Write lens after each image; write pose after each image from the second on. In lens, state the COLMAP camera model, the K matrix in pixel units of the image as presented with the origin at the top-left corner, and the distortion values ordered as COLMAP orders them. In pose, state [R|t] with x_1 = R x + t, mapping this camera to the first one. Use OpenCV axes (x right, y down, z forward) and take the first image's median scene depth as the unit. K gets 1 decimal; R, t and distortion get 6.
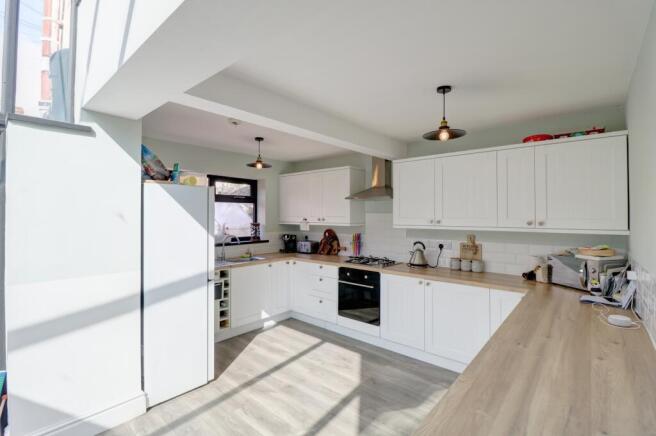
lens RADIAL K [[308.2, 0, 328.2], [0, 308.2, 209.6], [0, 0, 1]] dist [-0.002367, -0.000336]
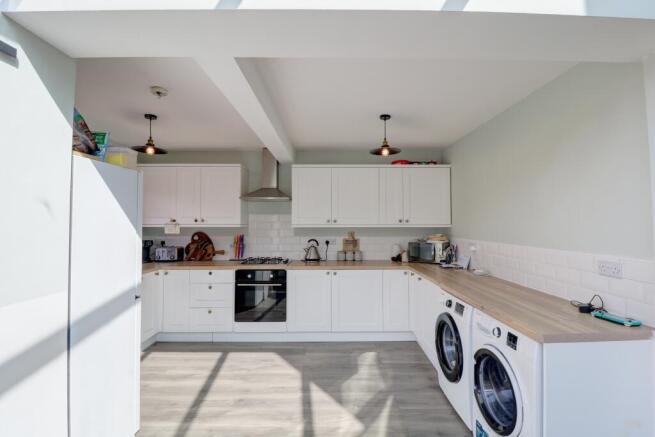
lens RADIAL K [[313.7, 0, 330.4], [0, 313.7, 211.6], [0, 0, 1]] dist [0.000247, -0.013992]
pose [[0.745390, 0.022518, 0.666248, -0.452059], [-0.011253, 0.999712, -0.021198, 0.028802], [-0.666533, 0.008303, 0.745429, 0.107945]]
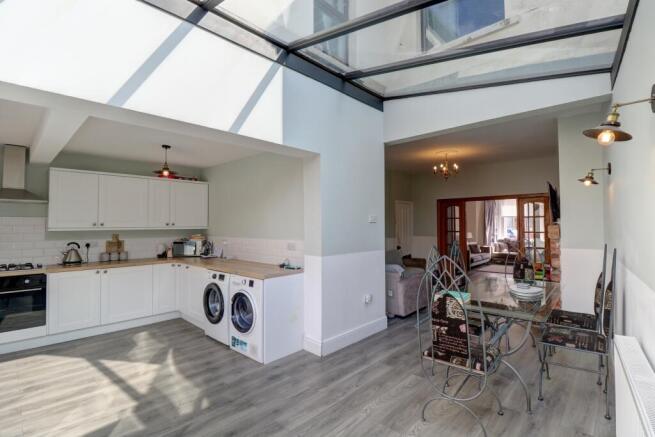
lens RADIAL K [[314.1, 0, 343.6], [0, 314.1, 216.1], [0, 0, 1]] dist [0.000790, -0.010243]
pose [[0.004836, 0.025451, 0.999664, -0.923496], [-0.014485, 0.999573, -0.025378, 0.022543], [-0.999883, -0.014358, 0.005202, -0.013883]]
